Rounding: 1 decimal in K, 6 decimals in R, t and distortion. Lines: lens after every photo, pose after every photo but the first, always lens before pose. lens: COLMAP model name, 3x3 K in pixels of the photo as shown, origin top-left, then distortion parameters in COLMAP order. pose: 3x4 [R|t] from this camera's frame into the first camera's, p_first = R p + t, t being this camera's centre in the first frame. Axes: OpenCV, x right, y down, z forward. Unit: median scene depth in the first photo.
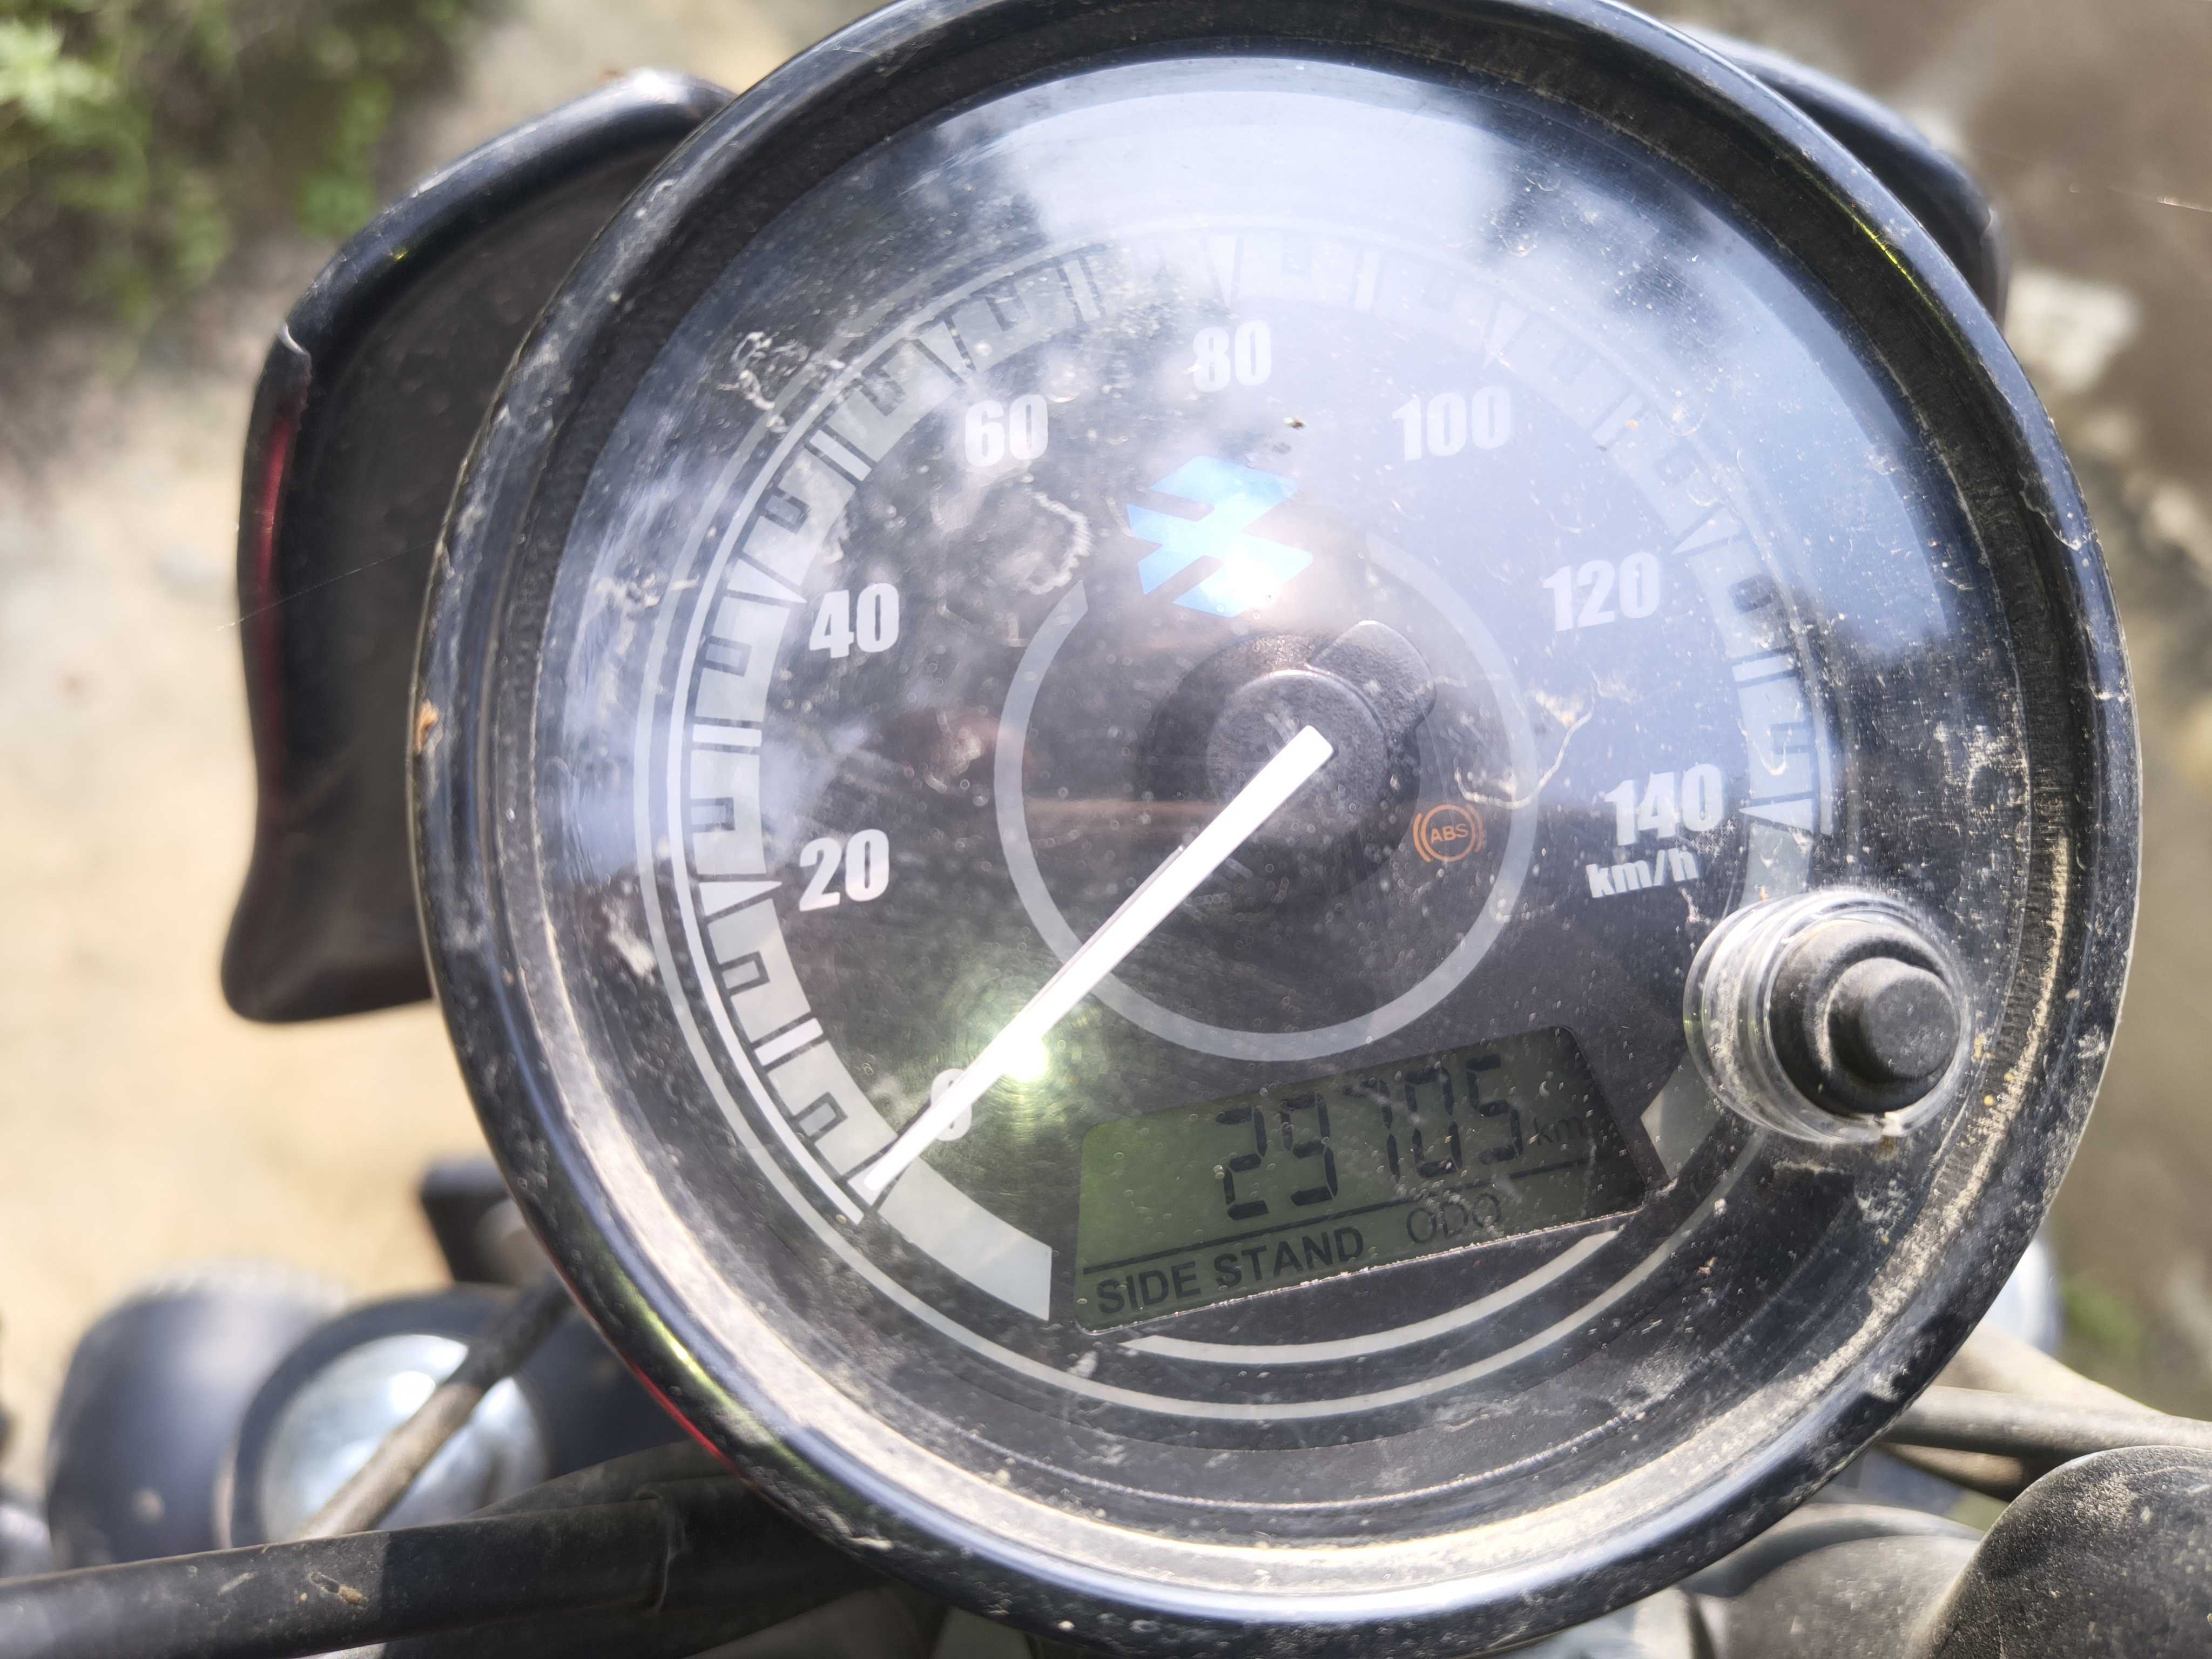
lens RADIAL K [[1643.4, 0, 1108.6], [0, 1643.4, 819.1], [0, 0, 1]] dist [-0.011961, 0.000469]
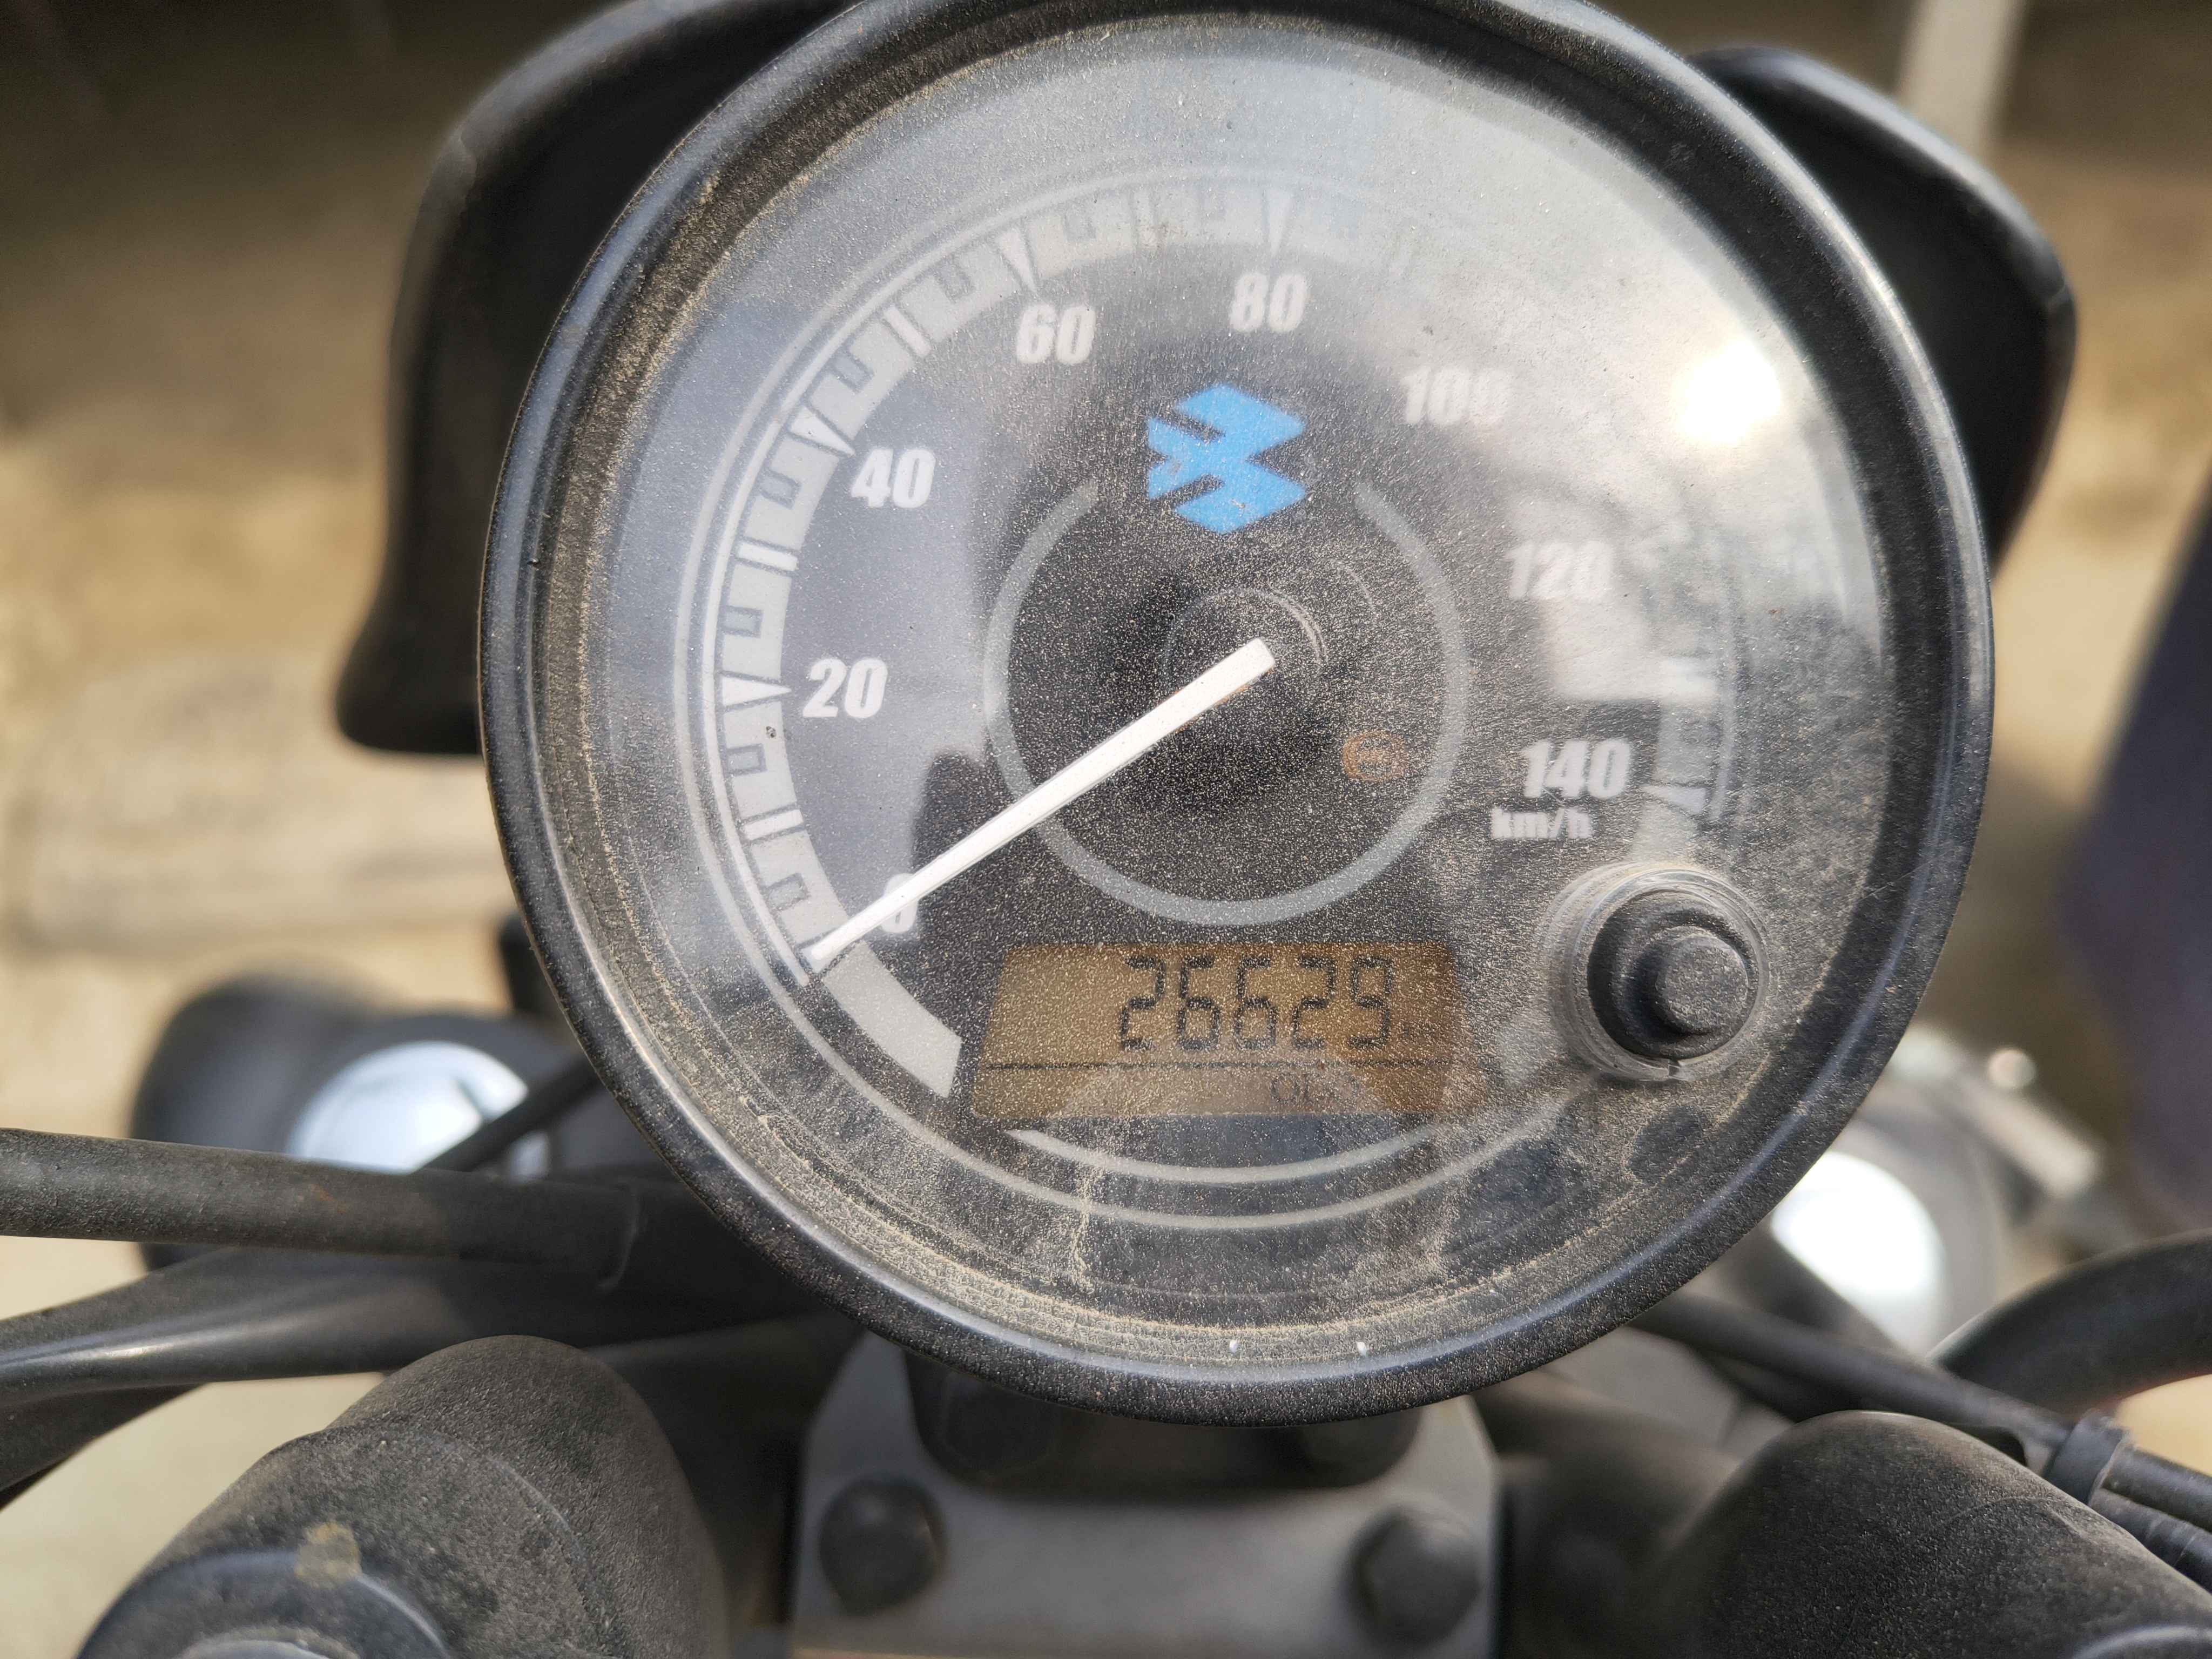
lens RADIAL K [[1643.4, 0, 1106.3], [0, 1643.4, 804.9], [0, 0, 1]] dist [-0.011961, 0.000469]
pose [[0.980456, 0.188913, -0.054945, 0.097487], [-0.185062, 0.980348, 0.068333, -0.002050], [0.066774, -0.056829, 0.996148, -0.145730]]
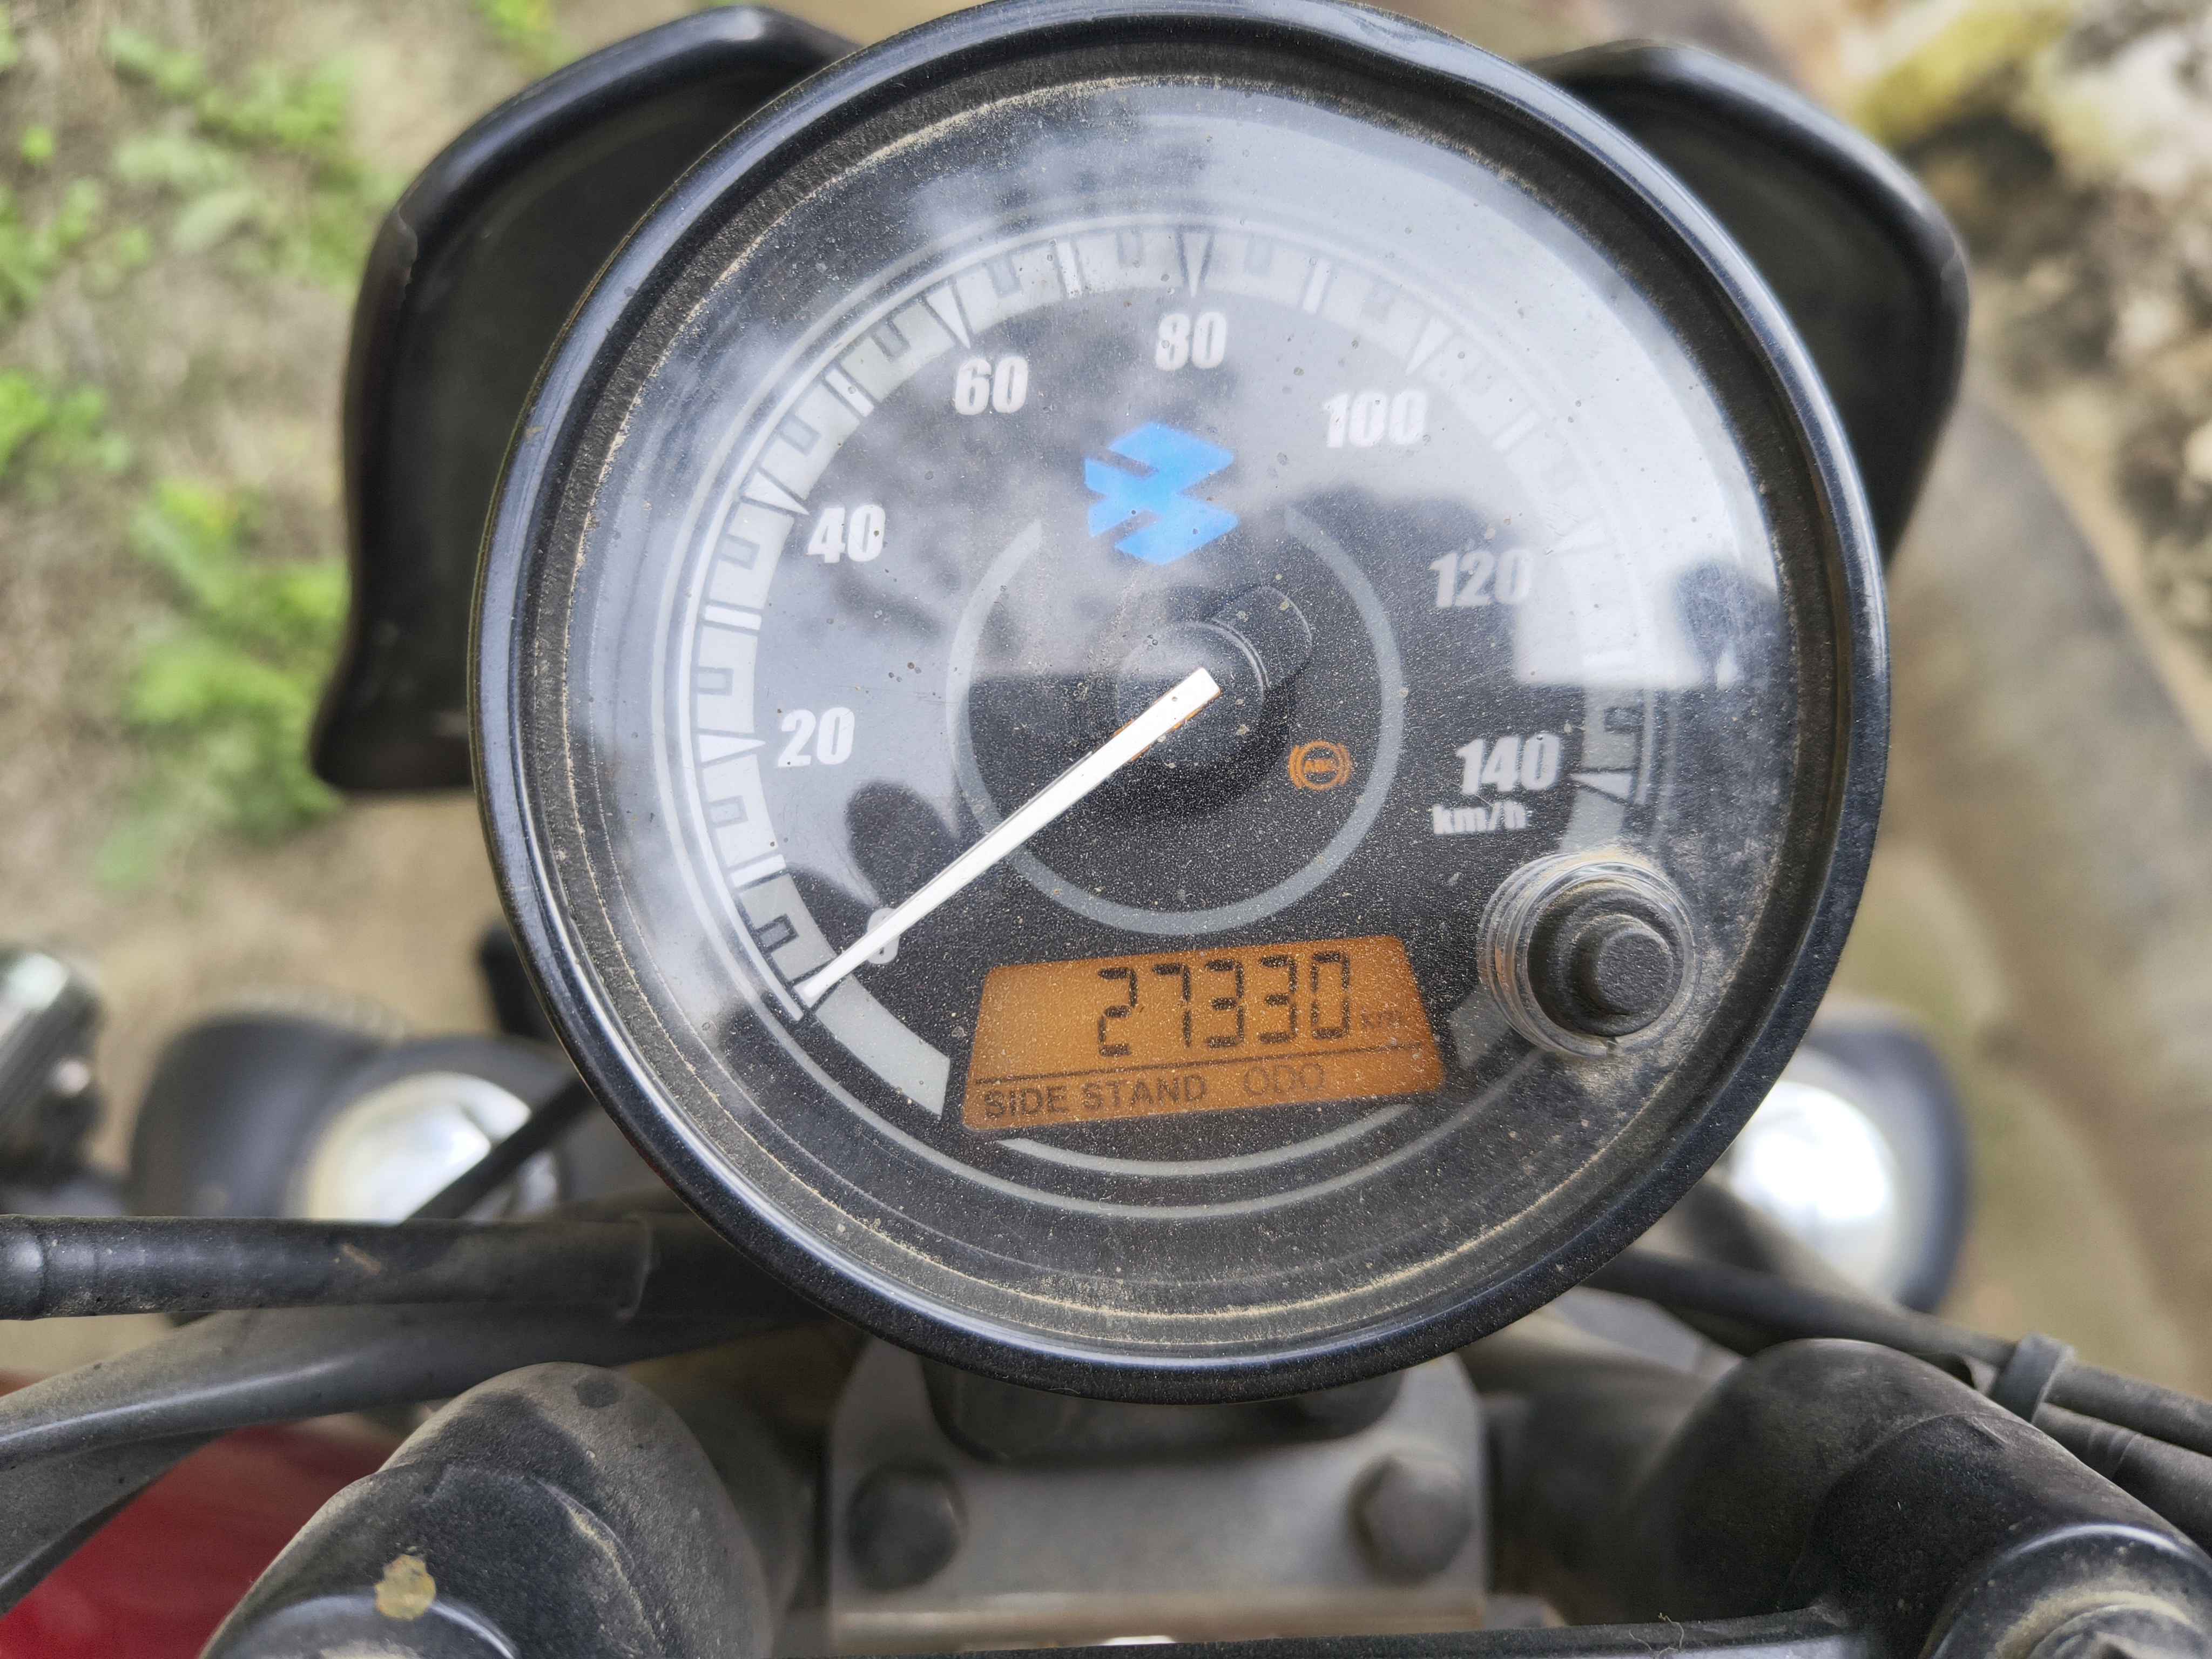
lens RADIAL K [[1643.4, 0, 1107.3], [0, 1643.4, 817.1], [0, 0, 1]] dist [-0.011961, 0.000469]
pose [[0.992052, 0.122177, -0.030081, 0.096712], [-0.118554, 0.987712, 0.101828, -0.060463], [0.042152, -0.097453, 0.994347, -0.210810]]
